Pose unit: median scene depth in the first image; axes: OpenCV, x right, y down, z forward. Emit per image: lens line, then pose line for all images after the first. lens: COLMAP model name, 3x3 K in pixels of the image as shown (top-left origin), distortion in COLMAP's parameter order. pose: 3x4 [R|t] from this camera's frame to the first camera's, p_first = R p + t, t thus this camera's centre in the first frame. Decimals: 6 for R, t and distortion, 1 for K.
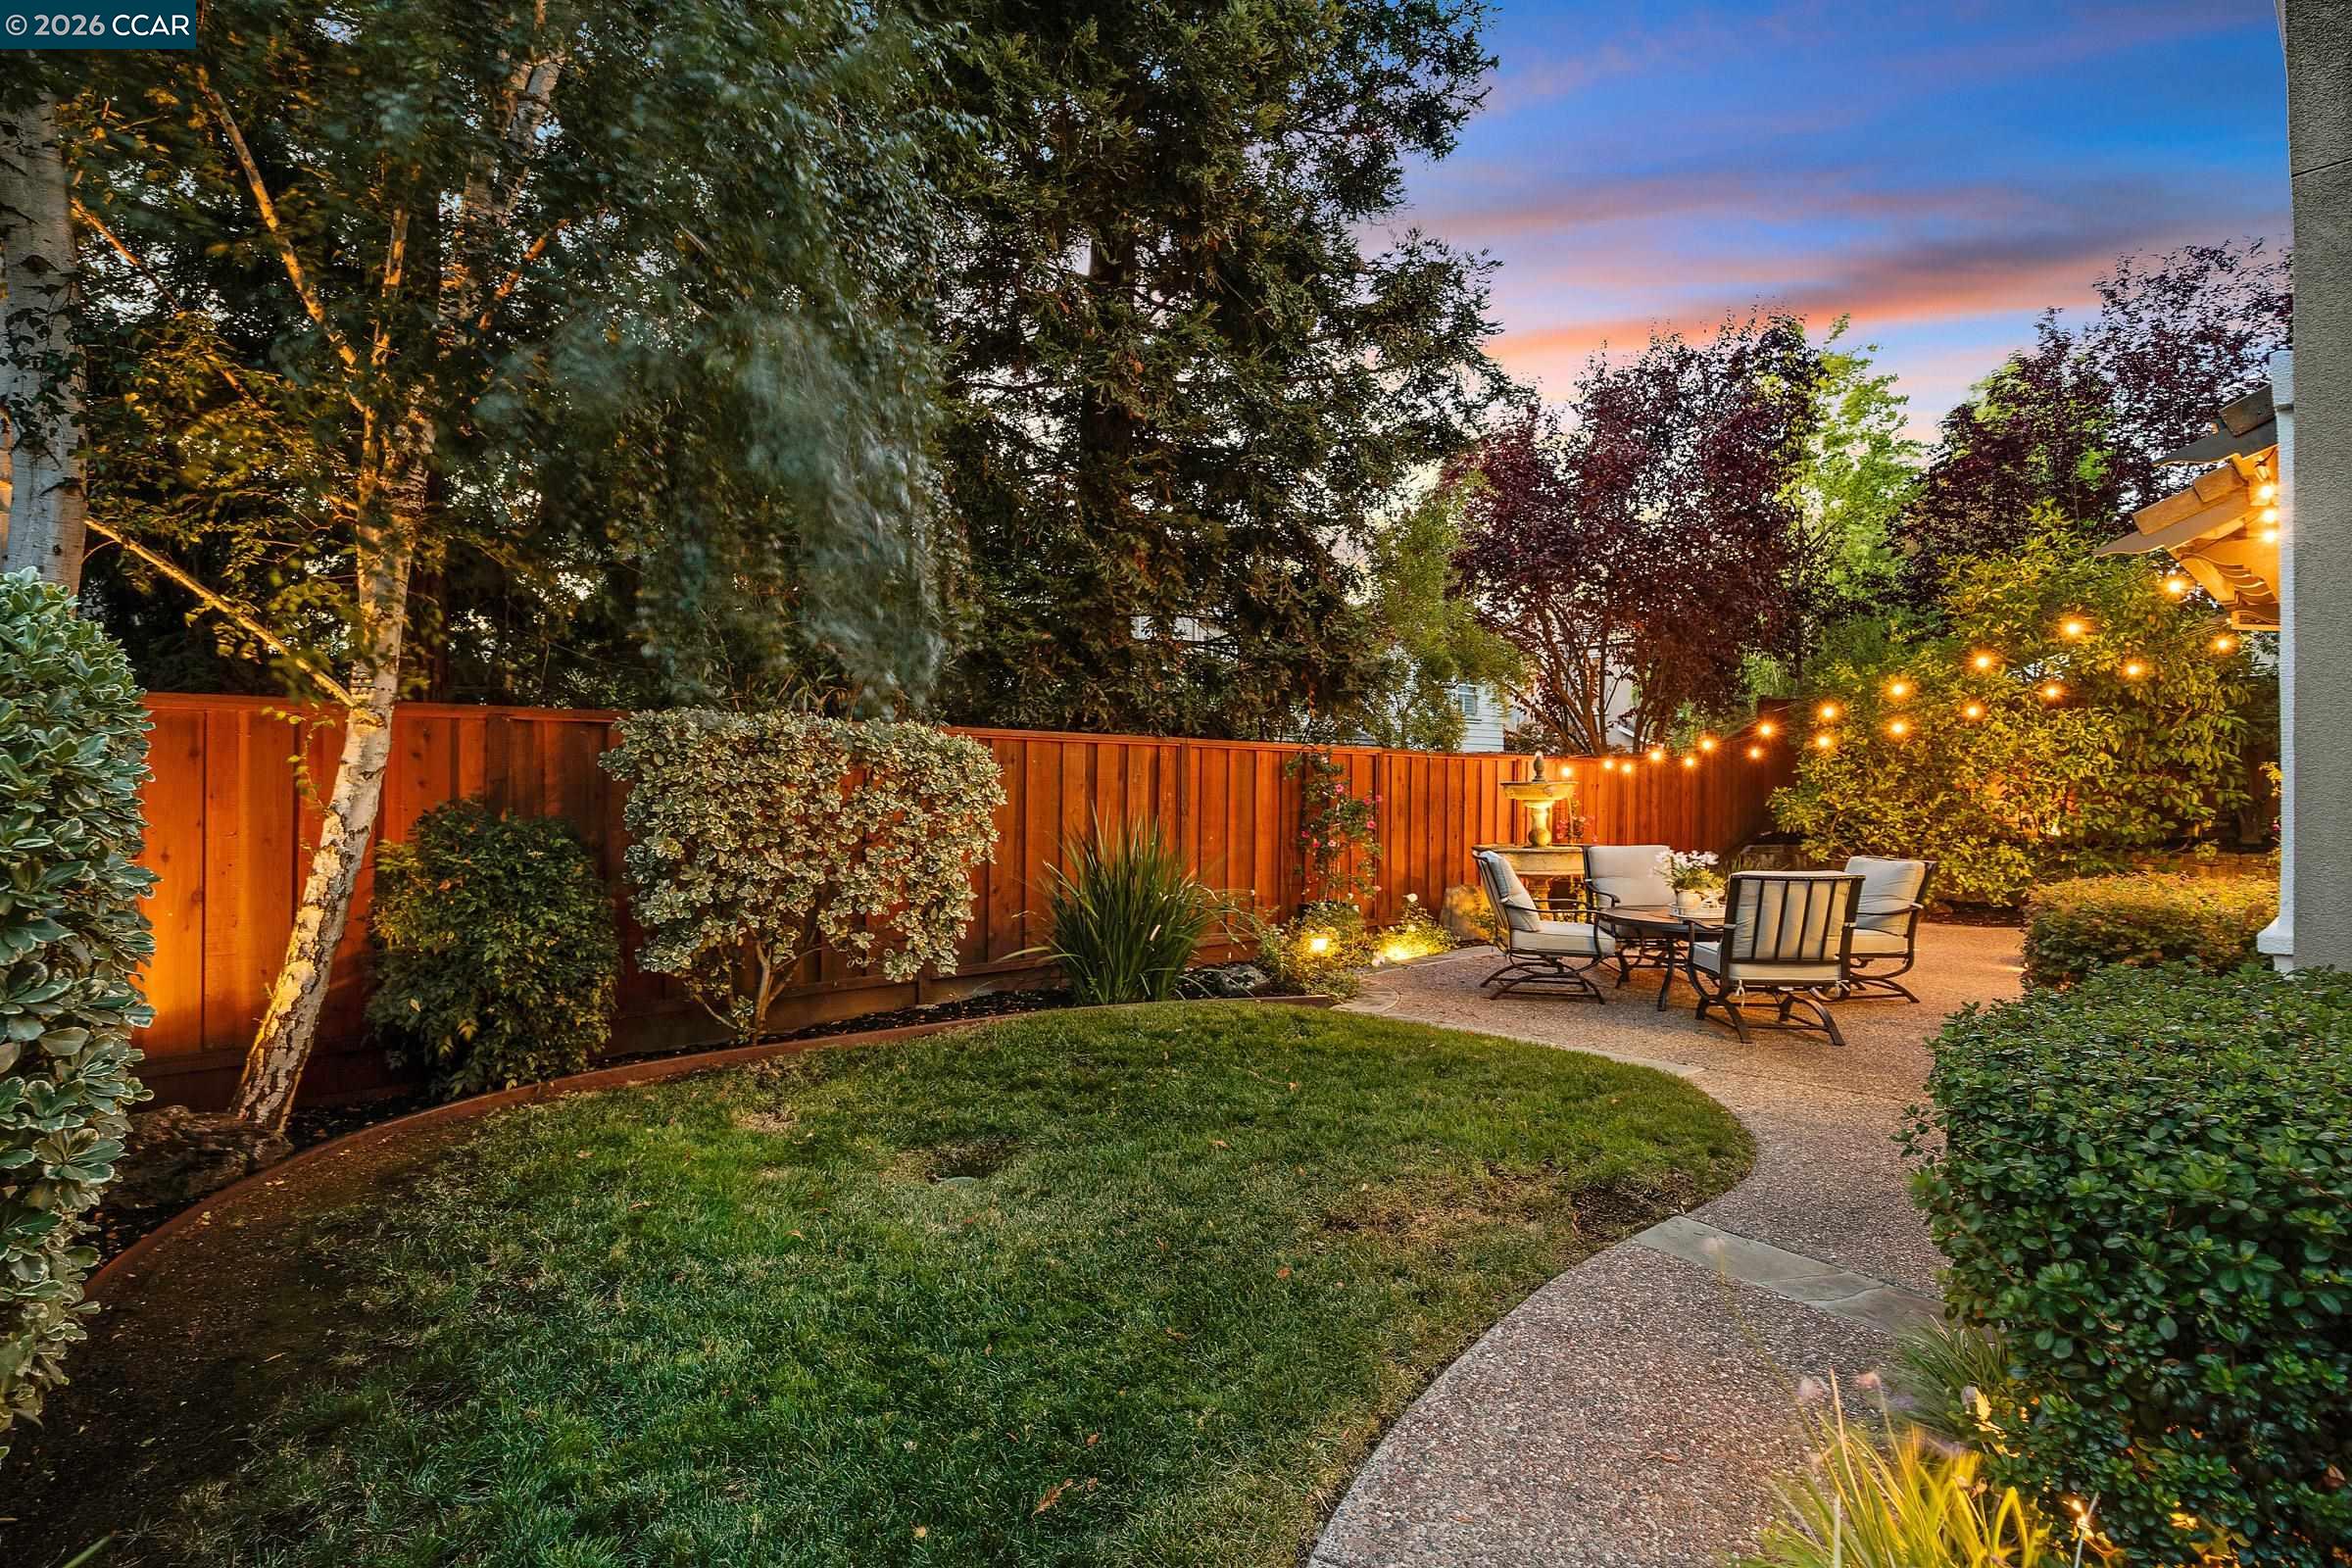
lens RADIAL K [[1193.5, 0, 1166.7], [0, 1193.5, 772.3], [0, 0, 1]] dist [-0.000815, -0.000199]
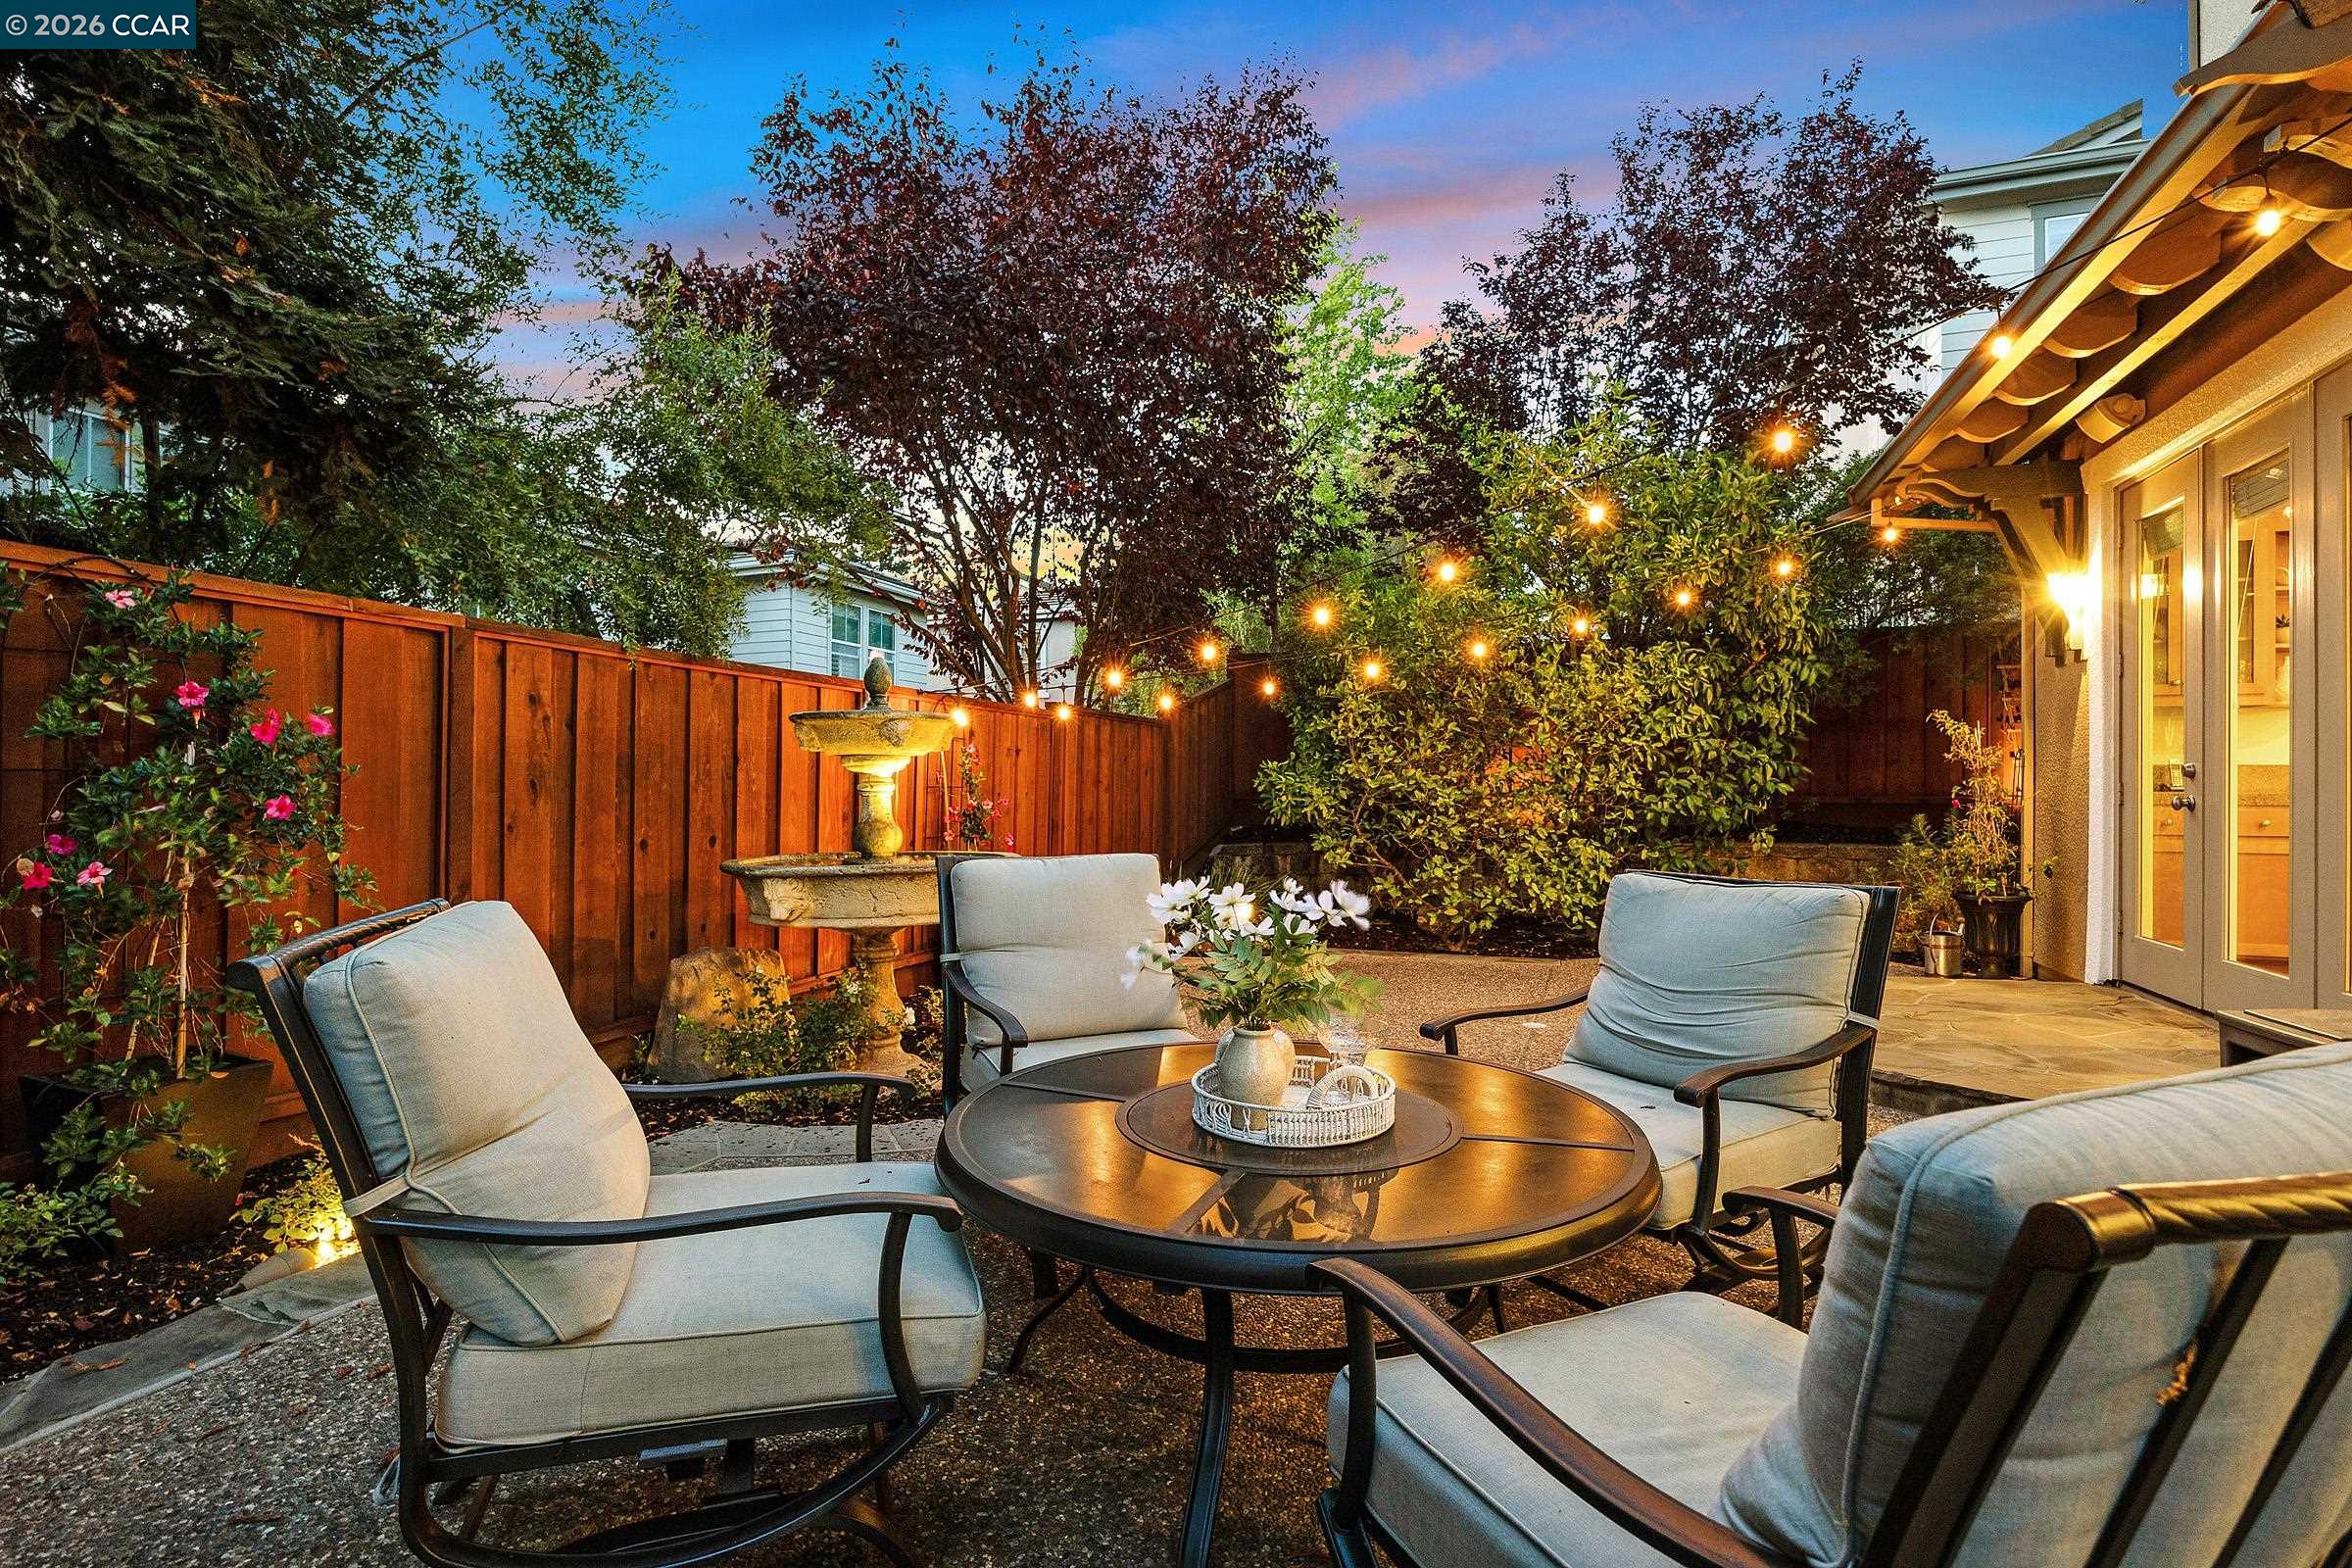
lens RADIAL K [[1124.0, 0, 1180.7], [0, 1124.0, 772.9], [0, 0, 1]] dist [-0.003207, -0.000109]
pose [[0.892967, 0.008649, 0.450039, 0.209226], [-0.006090, 0.999956, -0.007135, 0.030087], [-0.450081, 0.003630, 0.892980, 0.532752]]
